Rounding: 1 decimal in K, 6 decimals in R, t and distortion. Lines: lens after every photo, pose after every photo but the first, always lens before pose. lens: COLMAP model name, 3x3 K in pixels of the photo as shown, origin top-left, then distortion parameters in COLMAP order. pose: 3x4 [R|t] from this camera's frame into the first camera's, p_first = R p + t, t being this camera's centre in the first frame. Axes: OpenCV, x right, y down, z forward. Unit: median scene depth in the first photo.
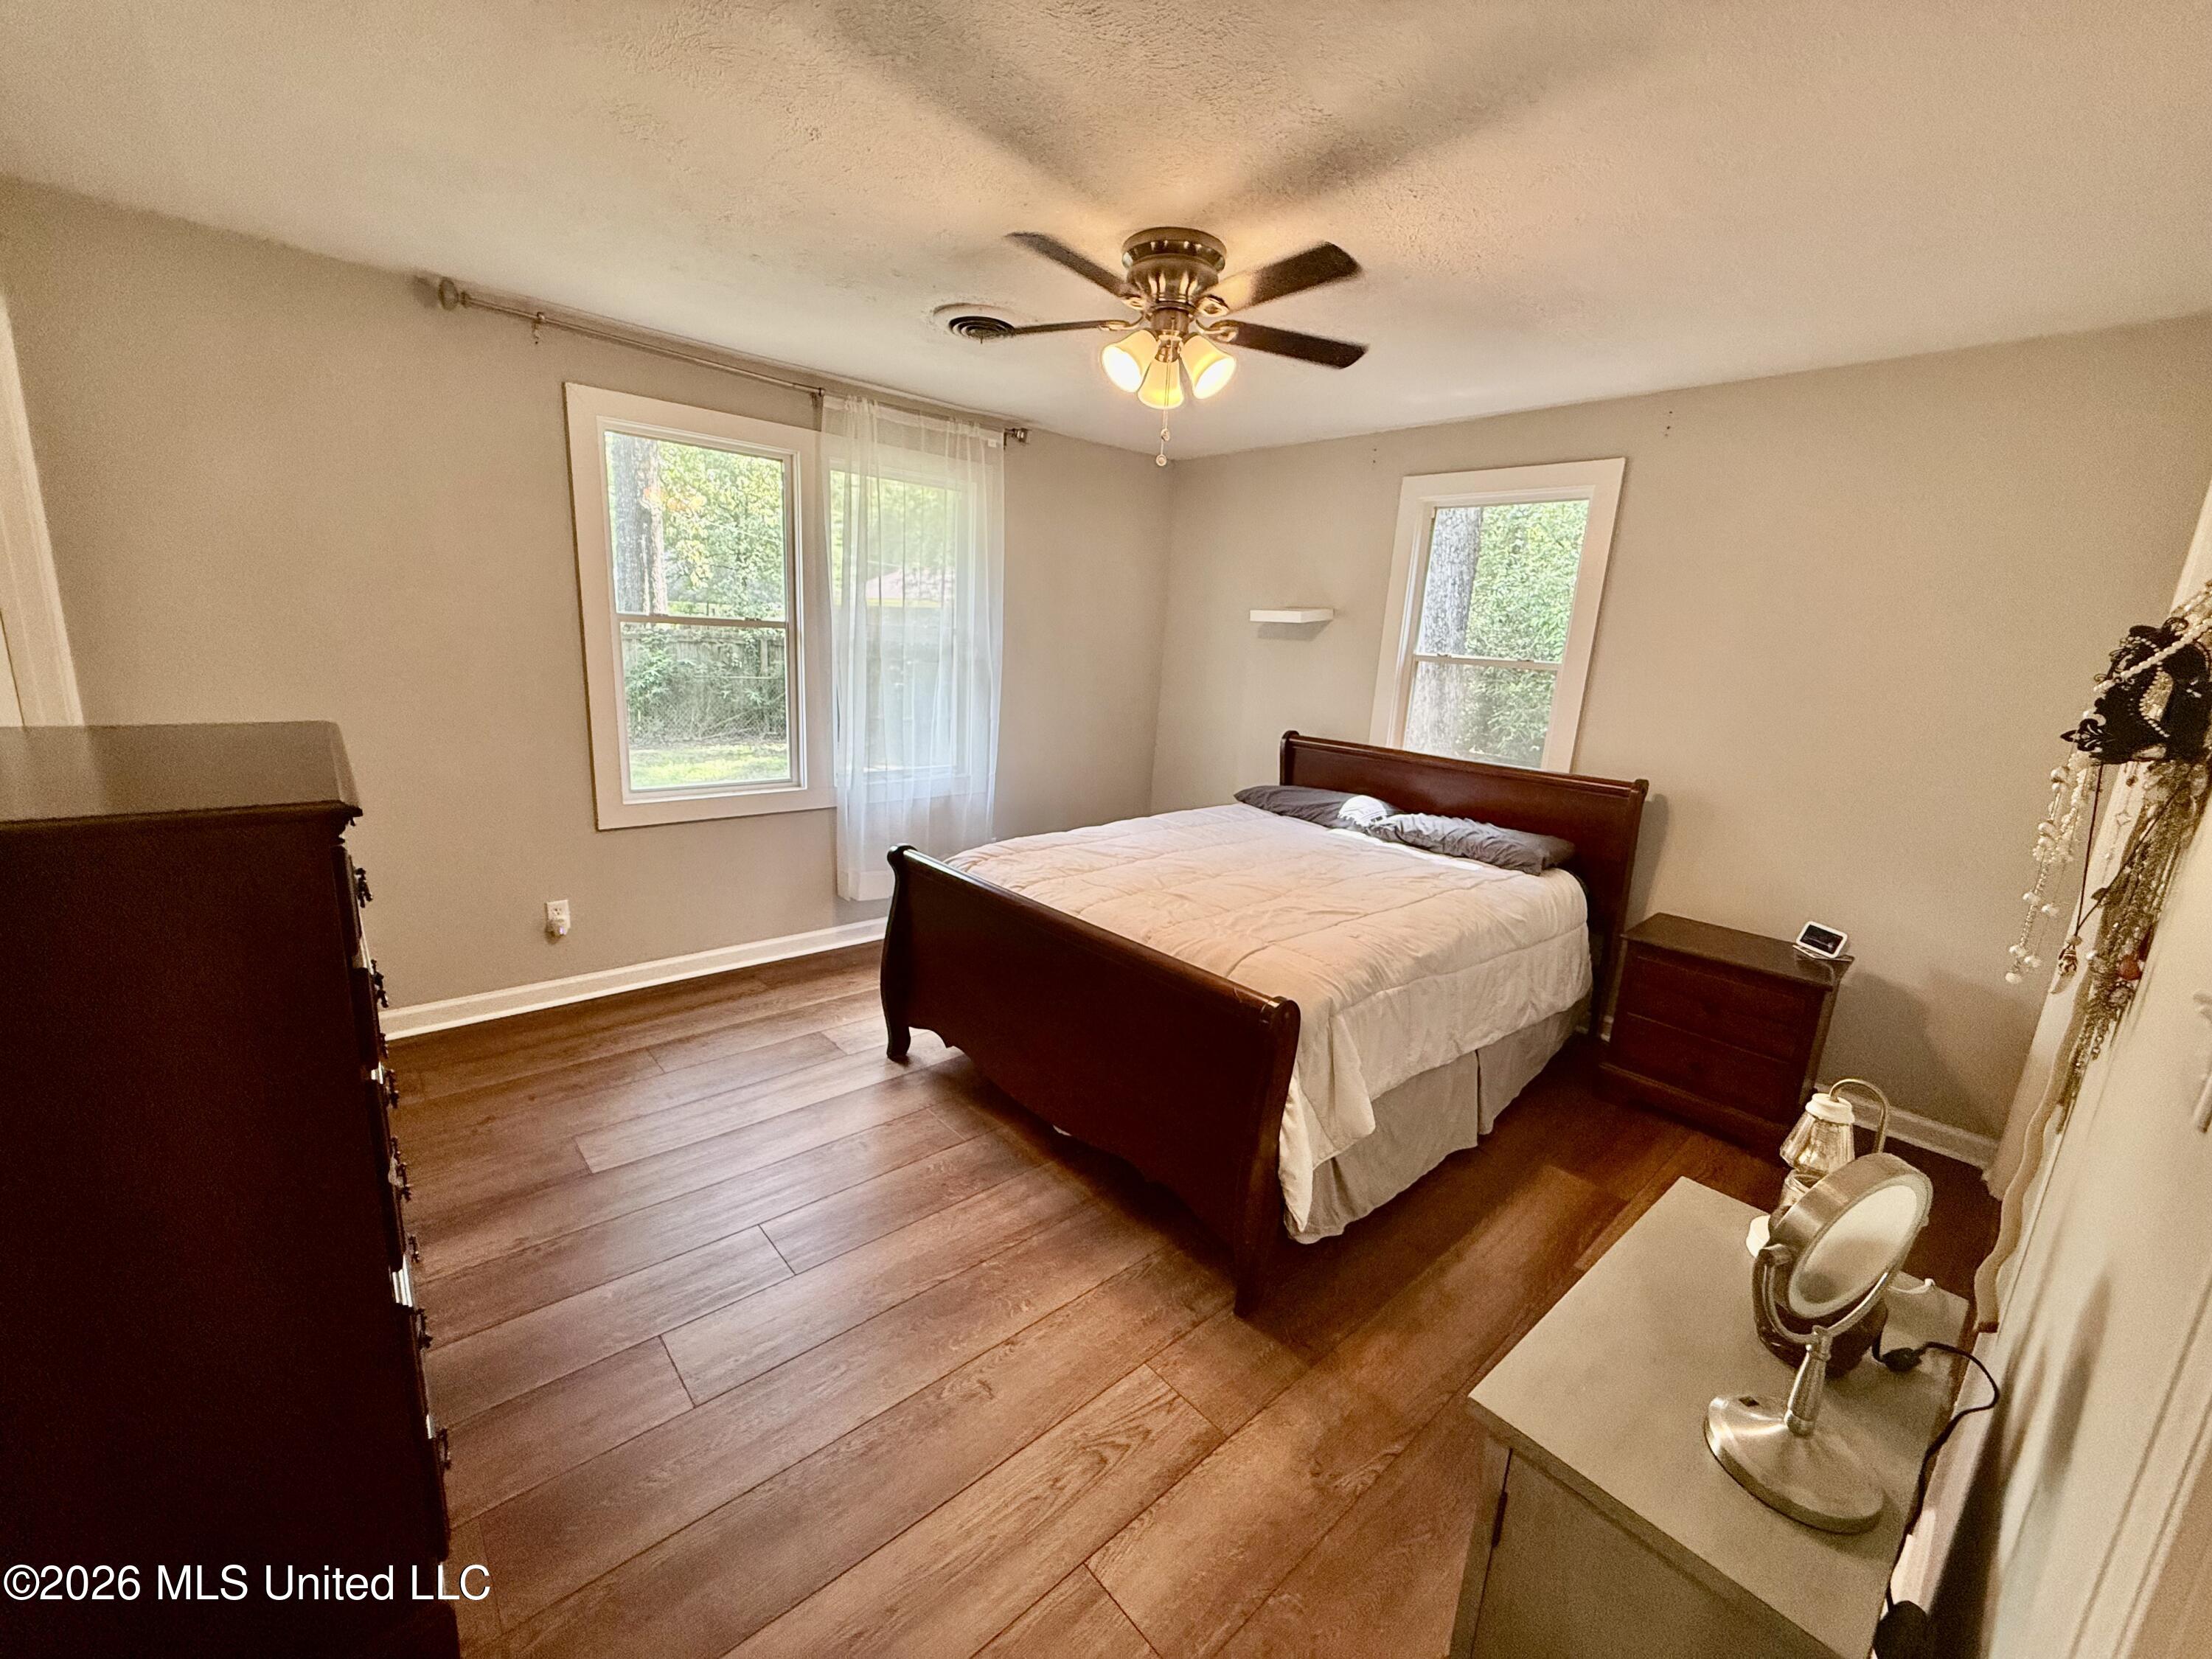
lens RADIAL K [[878.7, 0, 1102.7], [0, 878.7, 830.9], [0, 0, 1]] dist [0.001392, 0.000073]
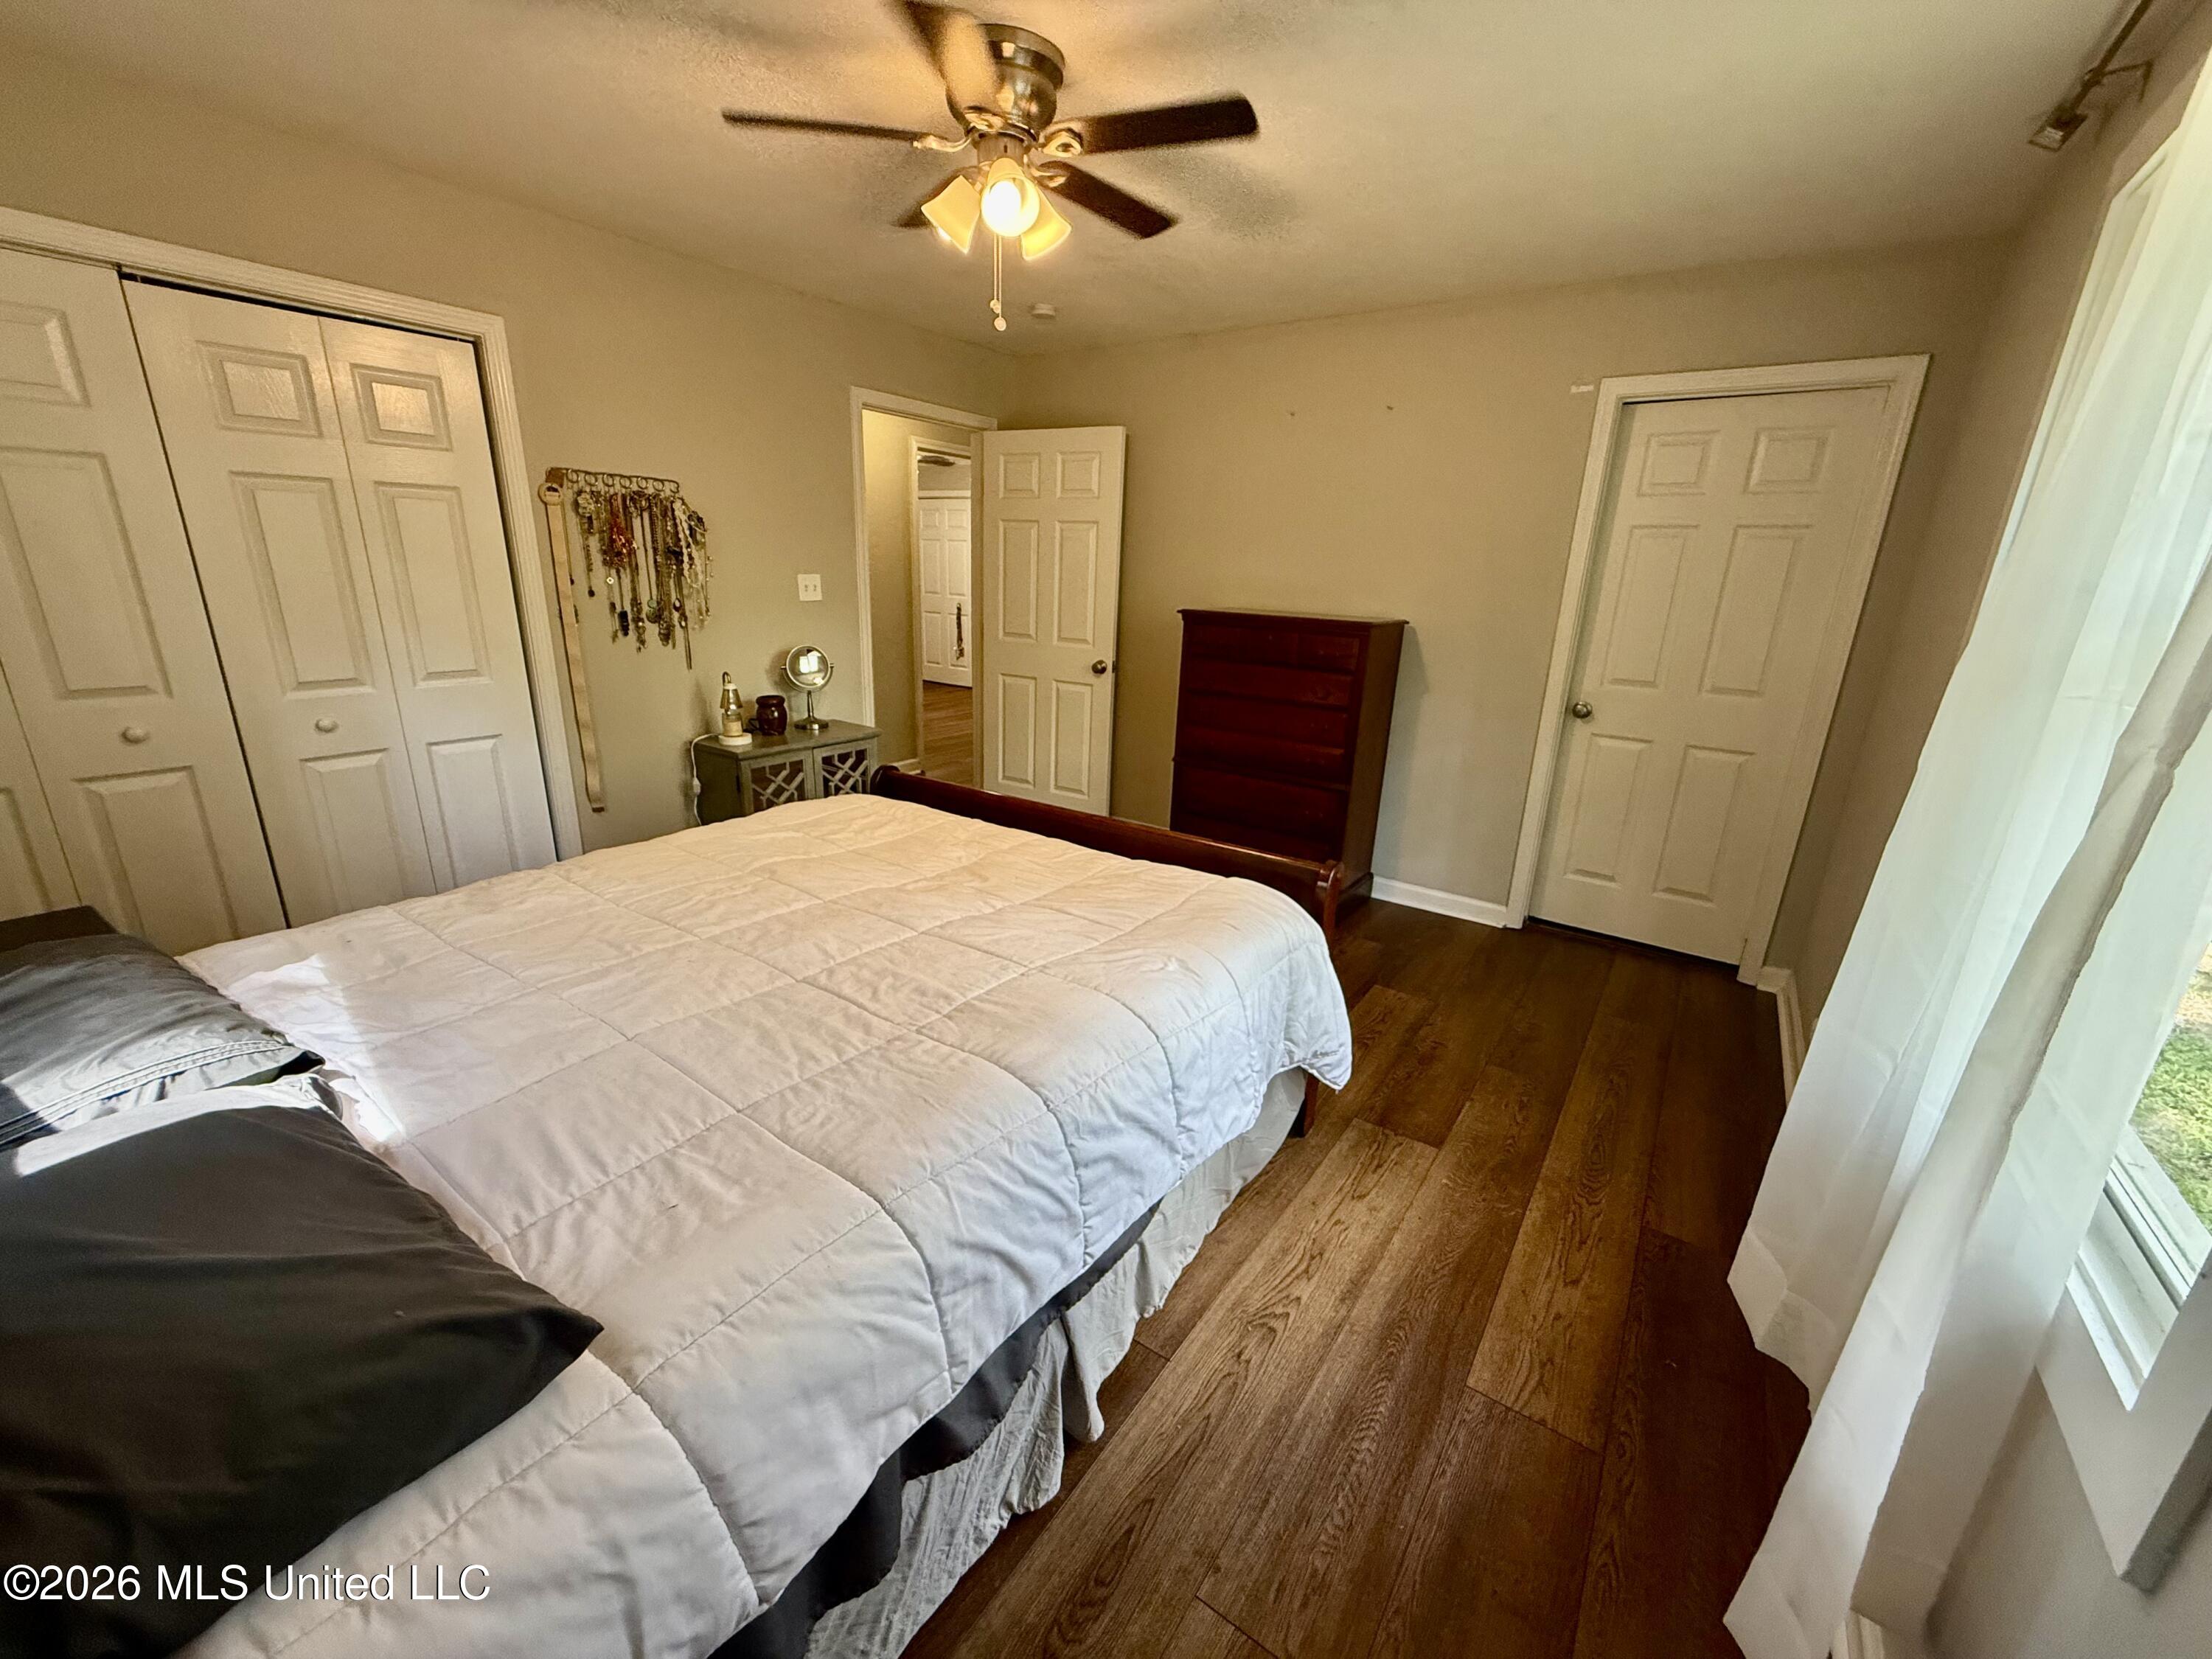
lens RADIAL K [[878.7, 0, 1102.7], [0, 878.7, 830.9], [0, 0, 1]] dist [0.001392, 0.000073]
pose [[-0.968916, -0.020044, -0.246575, 0.111319], [-0.138216, 0.870503, 0.472356, -0.270896], [0.205176, 0.491754, -0.846215, 1.314865]]
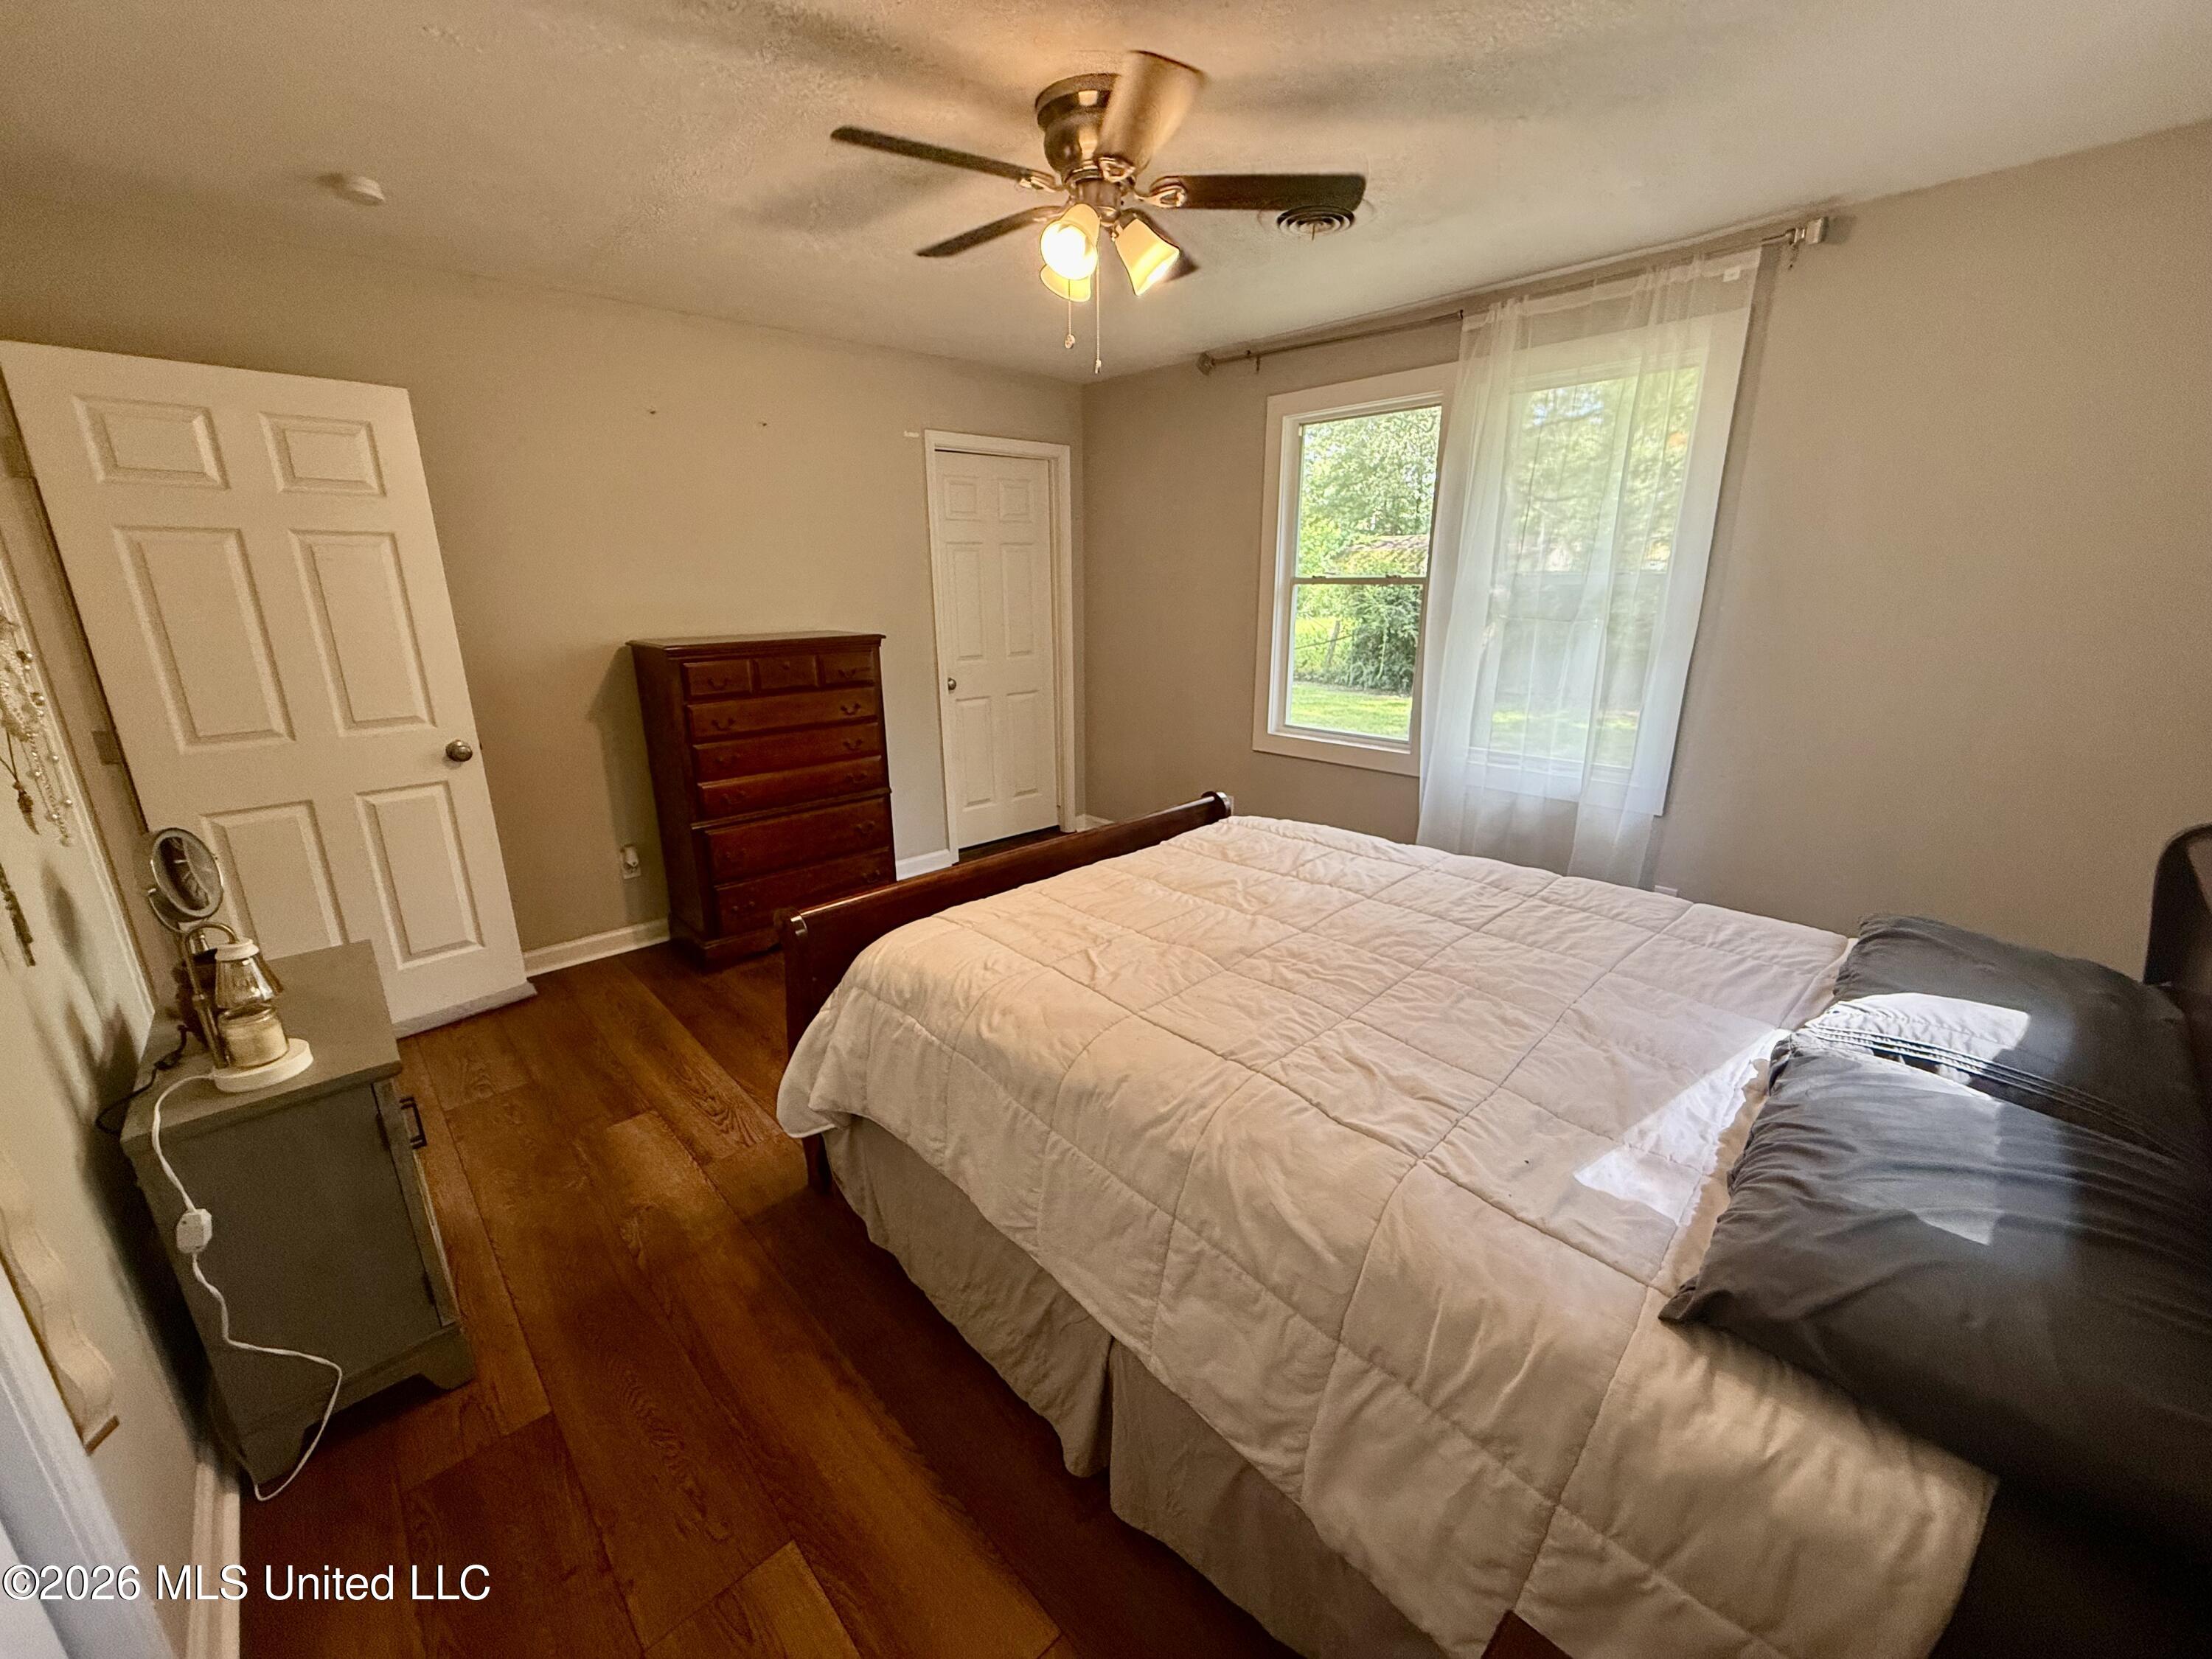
lens RADIAL K [[878.7, 0, 1102.7], [0, 878.7, 830.9], [0, 0, 1]] dist [0.001392, 0.000073]
pose [[0.026999, 0.229946, -0.972829, 0.662423], [-0.208760, 0.953022, 0.219471, -0.117650], [0.977594, 0.197162, 0.073734, 0.677353]]
